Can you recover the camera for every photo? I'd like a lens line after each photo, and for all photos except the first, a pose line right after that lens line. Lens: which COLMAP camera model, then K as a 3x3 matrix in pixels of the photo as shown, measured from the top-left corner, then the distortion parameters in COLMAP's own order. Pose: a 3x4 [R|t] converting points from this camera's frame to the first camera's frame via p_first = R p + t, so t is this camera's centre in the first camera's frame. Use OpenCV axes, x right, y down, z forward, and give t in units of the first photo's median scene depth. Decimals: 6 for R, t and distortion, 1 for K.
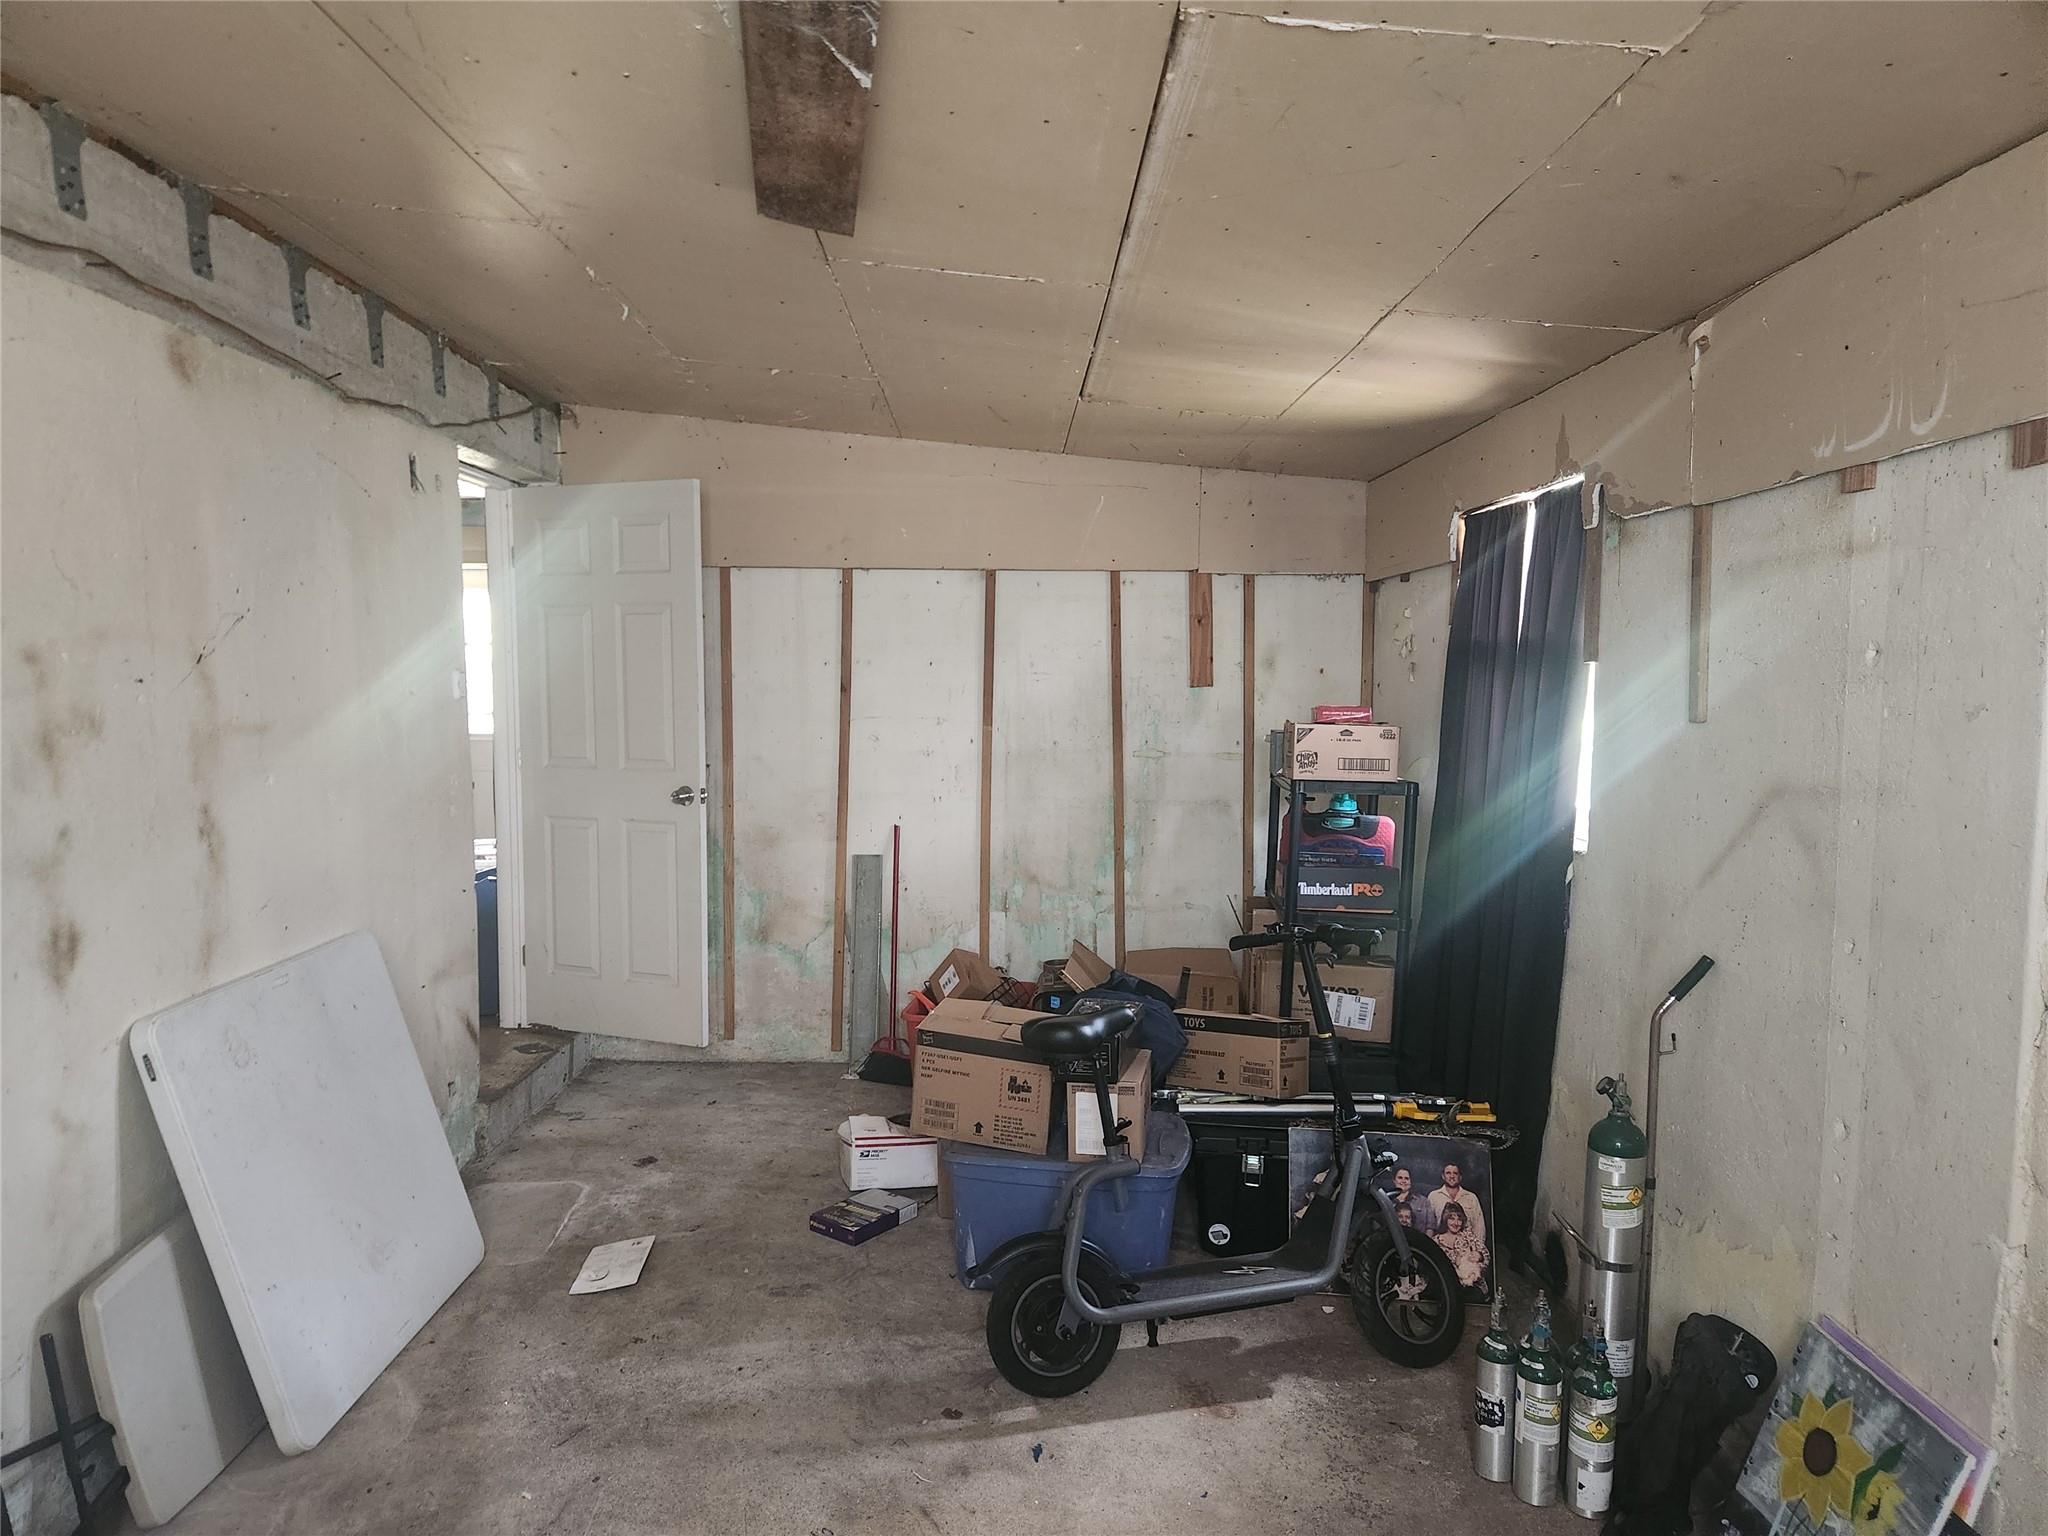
lens RADIAL K [[1349.4, 0, 1009.6], [0, 1349.4, 766.0], [0, 0, 1]] dist [0.064269, -0.055737]
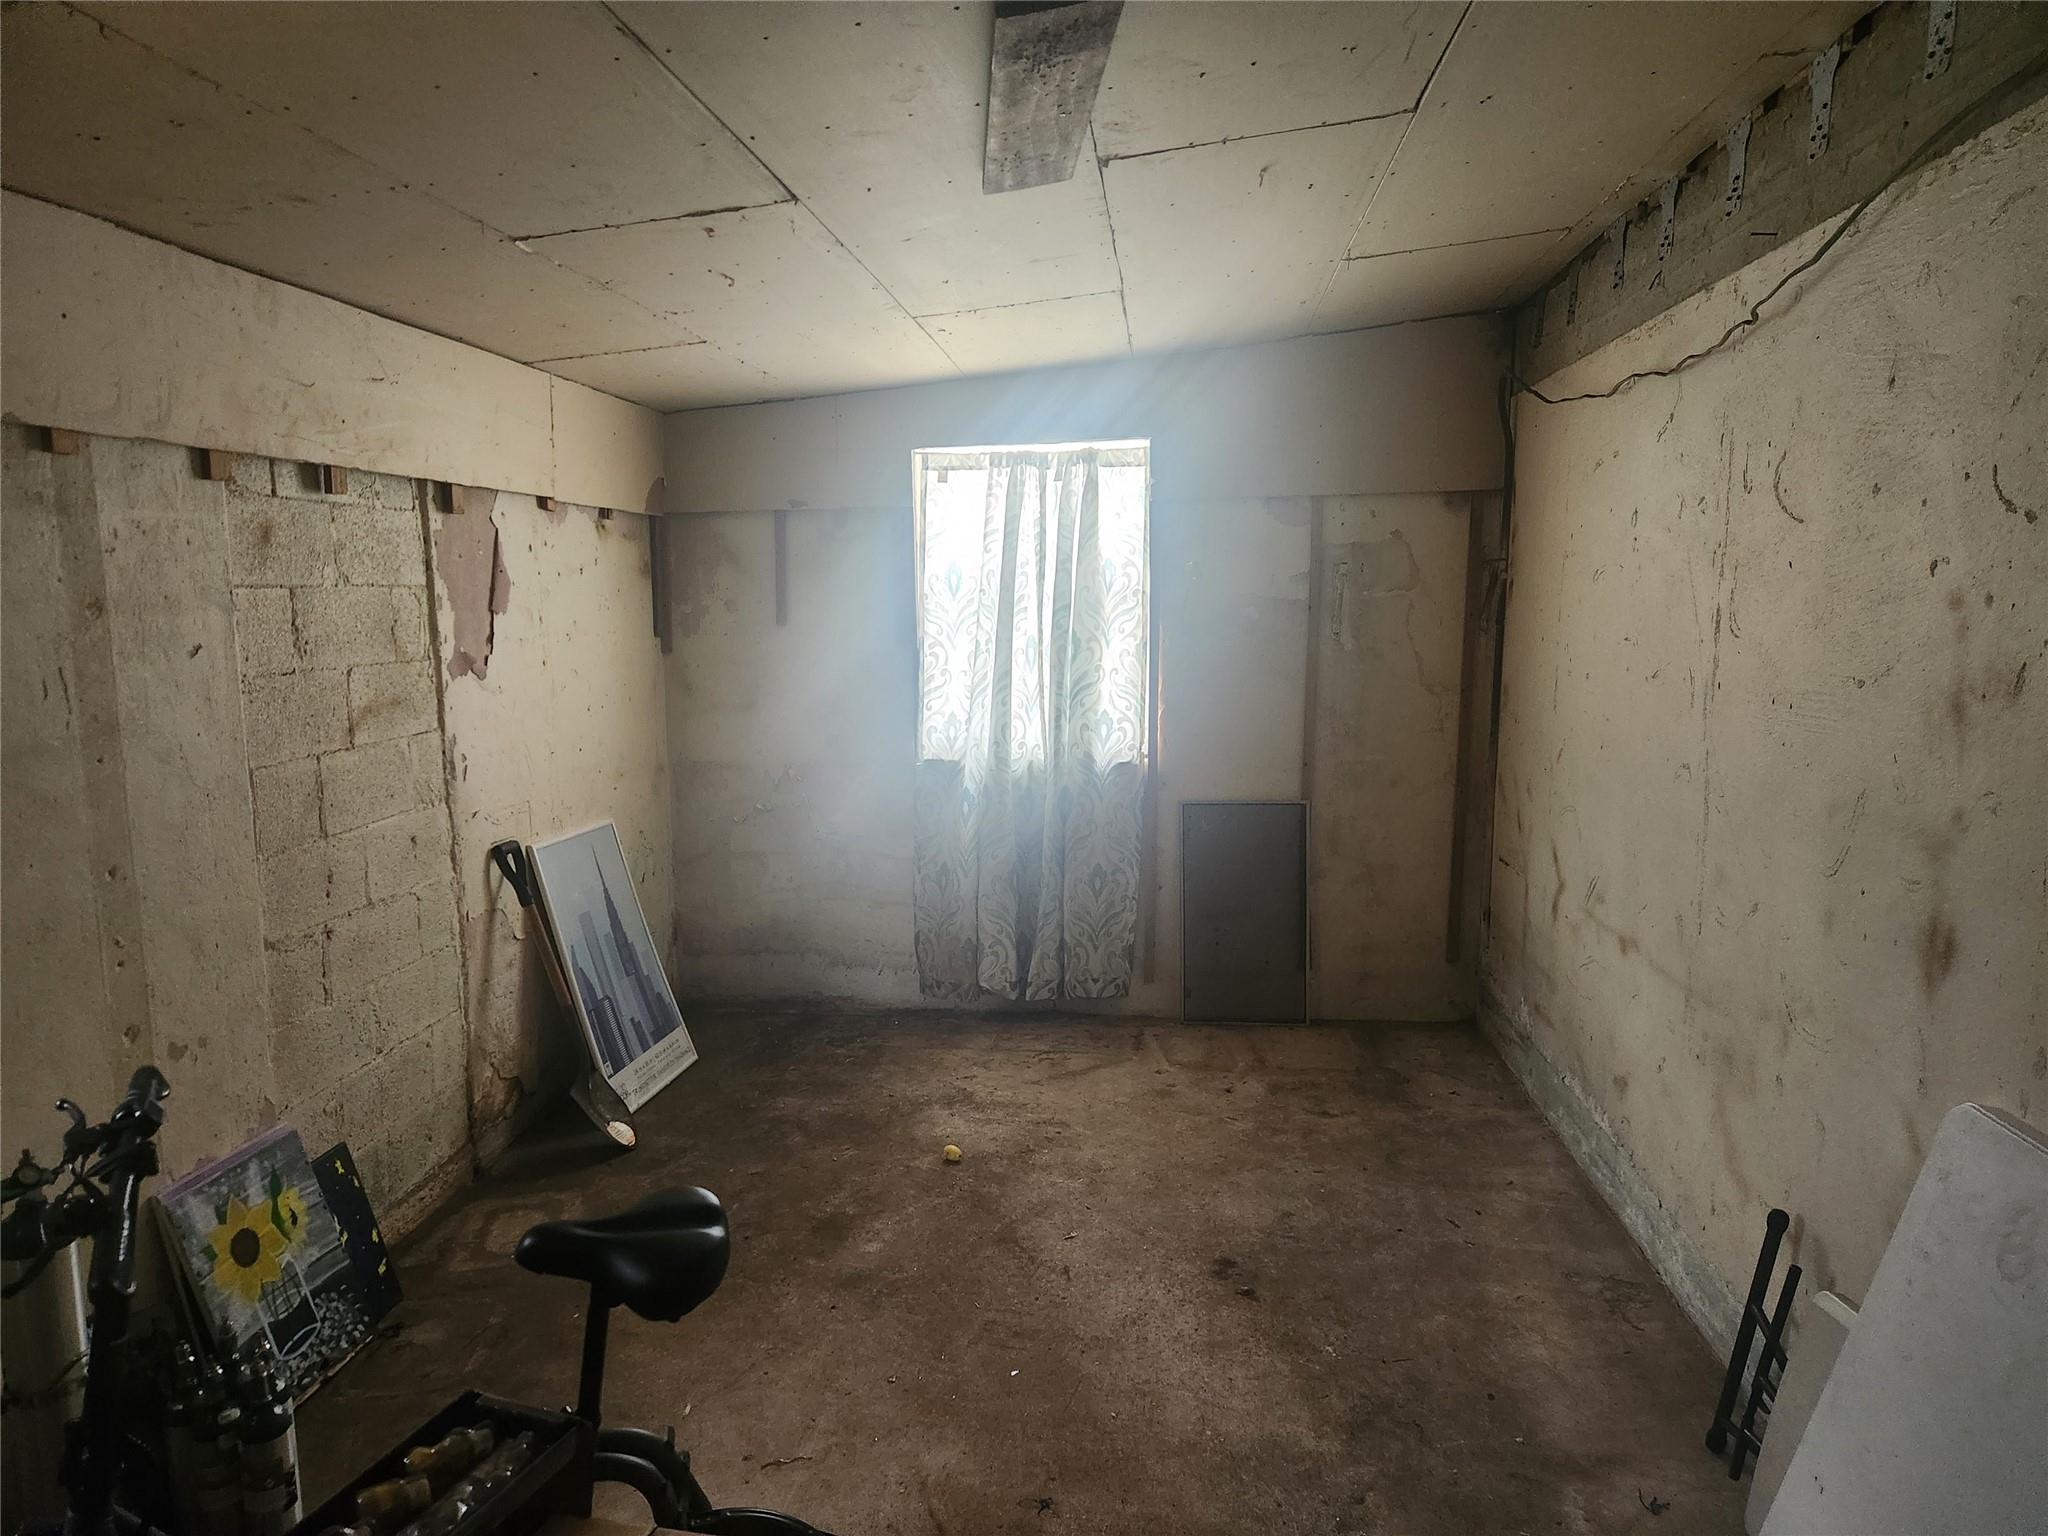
lens RADIAL K [[1349.4, 0, 1009.6], [0, 1349.4, 766.0], [0, 0, 1]] dist [0.064269, -0.055737]
pose [[-0.992324, -0.008476, 0.123377, -0.249150], [0.016086, 0.980327, 0.196724, -0.163879], [-0.122618, 0.197198, -0.972665, 2.025597]]
